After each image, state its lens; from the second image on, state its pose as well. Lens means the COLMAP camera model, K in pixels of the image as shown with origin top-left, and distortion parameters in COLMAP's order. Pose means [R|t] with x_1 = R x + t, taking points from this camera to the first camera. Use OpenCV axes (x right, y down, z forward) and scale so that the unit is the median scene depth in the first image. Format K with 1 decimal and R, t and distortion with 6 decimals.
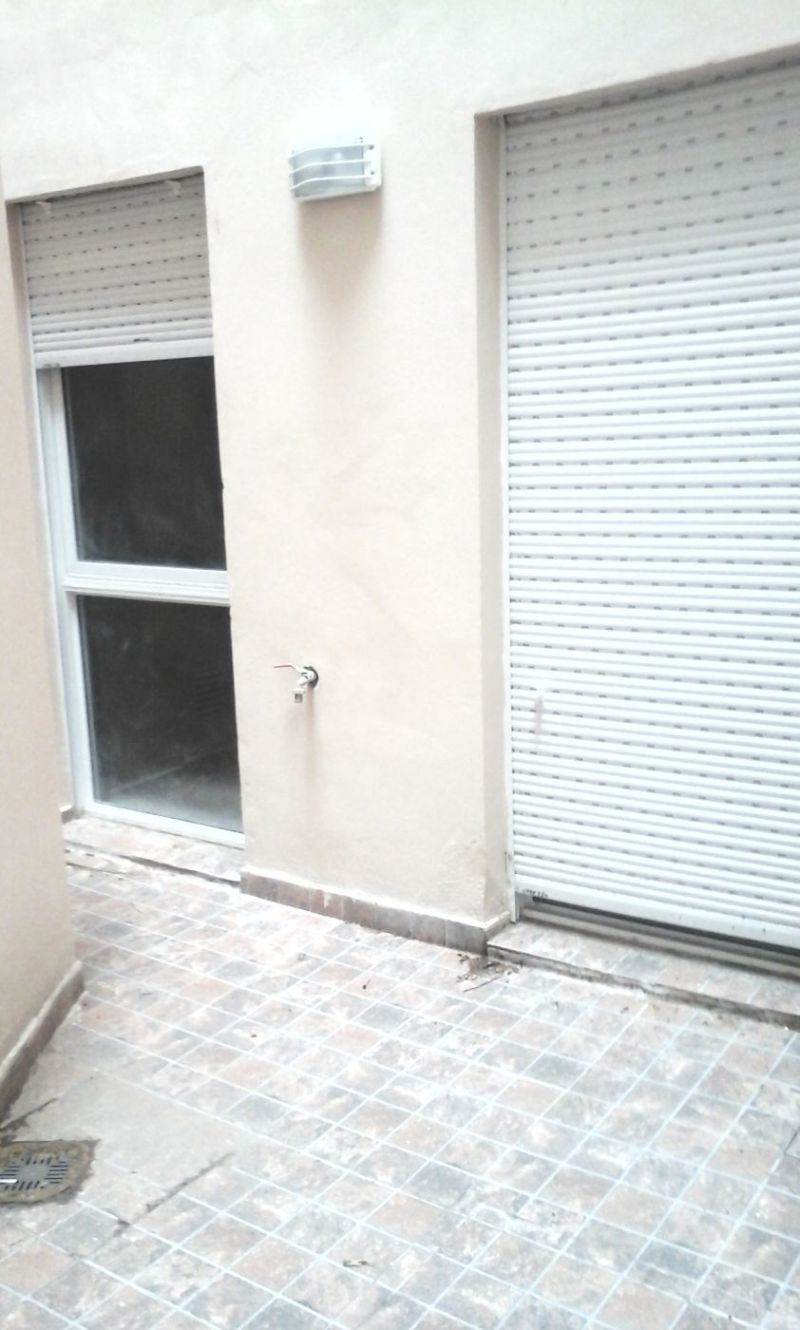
lens RADIAL K [[1231.1, 0, 400.0], [0, 1231.1, 665.0], [0, 0, 1]] dist [-0.001283, 0.013395]
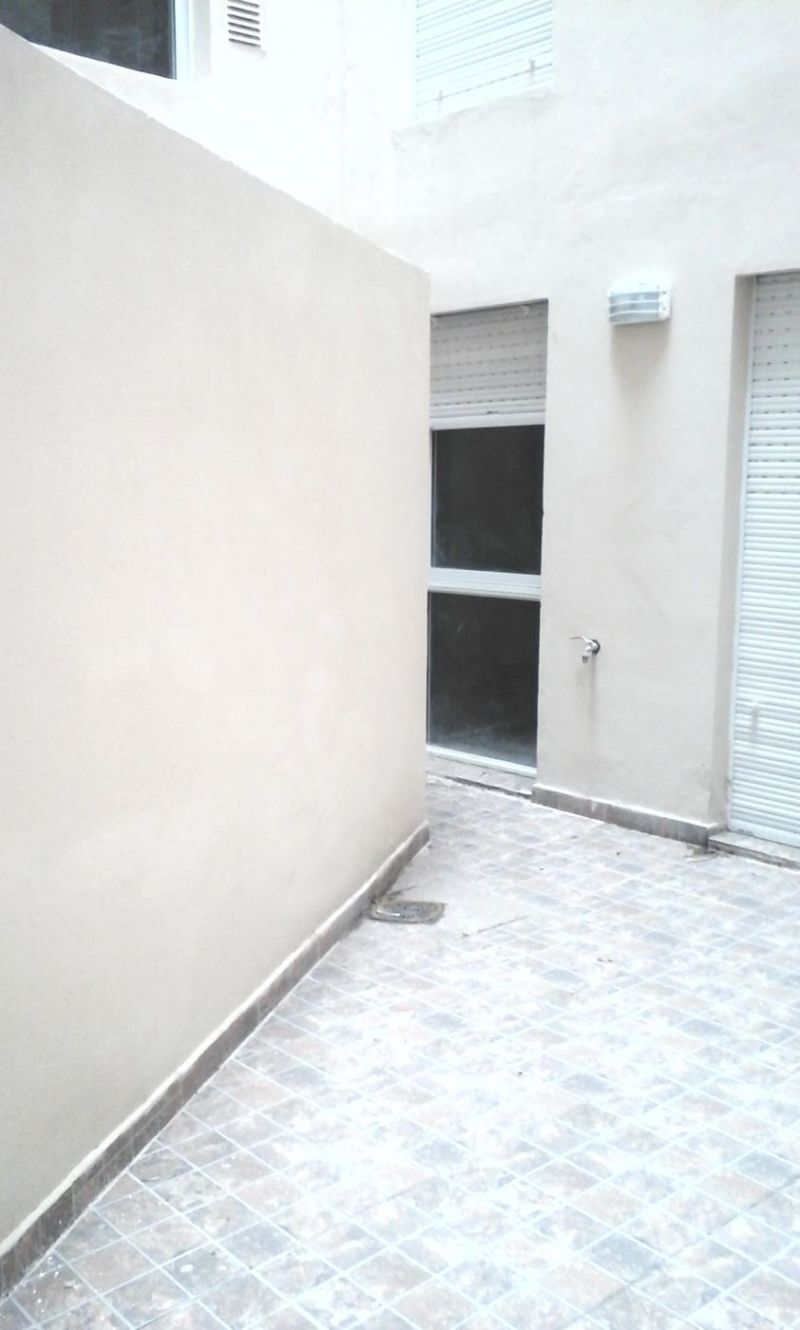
lens RADIAL K [[1020.0, 0, 400.0], [0, 1020.0, 665.0], [0, 0, 1]] dist [0.008829, 0.000811]
pose [[0.966128, 0.070580, -0.248226, 0.005947], [-0.073865, 0.997260, -0.003936, 0.058152], [0.247268, 0.022137, 0.968694, -0.236384]]
